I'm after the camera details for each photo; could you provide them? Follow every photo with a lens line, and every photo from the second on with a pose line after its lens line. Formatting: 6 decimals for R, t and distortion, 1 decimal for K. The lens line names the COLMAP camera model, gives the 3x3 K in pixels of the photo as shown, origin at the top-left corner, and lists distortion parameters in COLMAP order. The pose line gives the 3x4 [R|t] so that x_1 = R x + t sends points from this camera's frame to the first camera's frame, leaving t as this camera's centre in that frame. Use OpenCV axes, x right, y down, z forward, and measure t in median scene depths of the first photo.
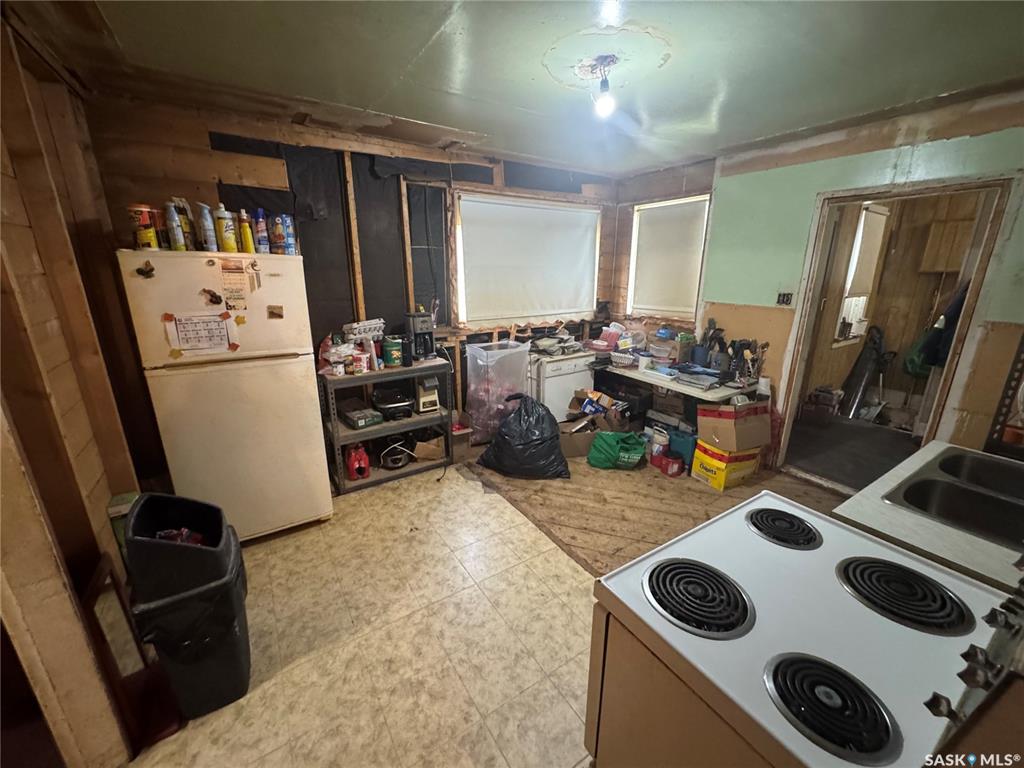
lens RADIAL K [[407.4, 0, 512.0], [0, 407.4, 384.0], [0, 0, 1]] dist [-0.001037, -0.000209]
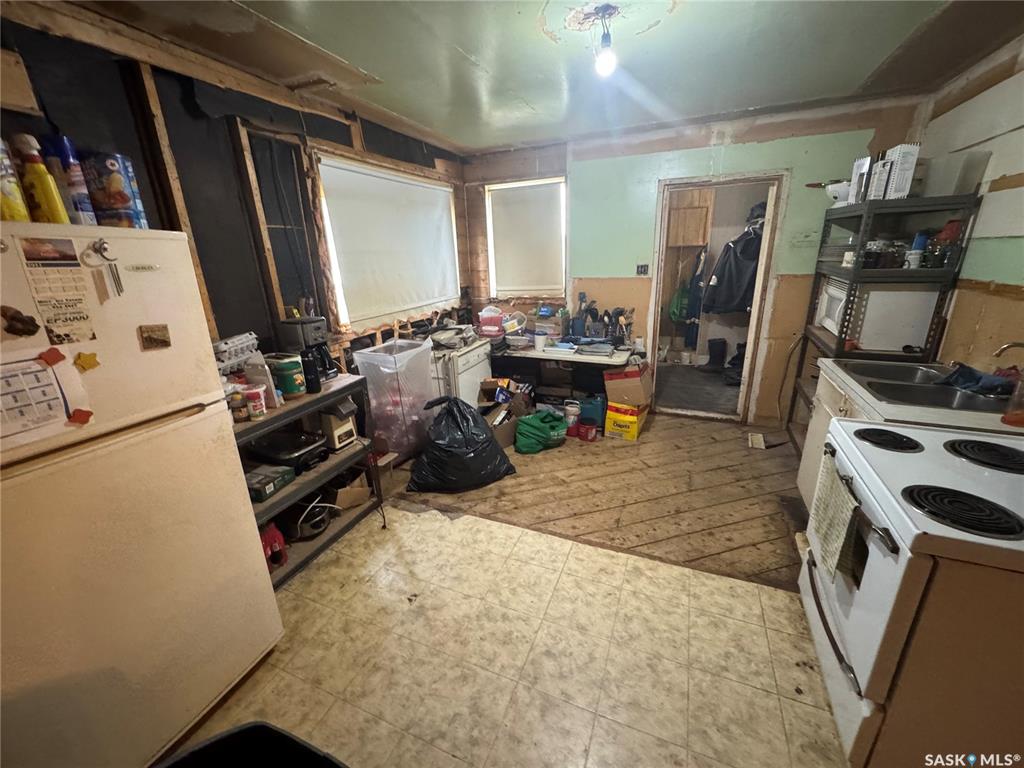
lens RADIAL K [[407.4, 0, 512.0], [0, 407.4, 384.0], [0, 0, 1]] dist [-0.001037, -0.000209]
pose [[0.829690, -0.201352, 0.520645, -0.314346], [0.189367, 0.978898, 0.076803, -0.043774], [-0.525123, 0.034870, 0.850312, 0.191554]]
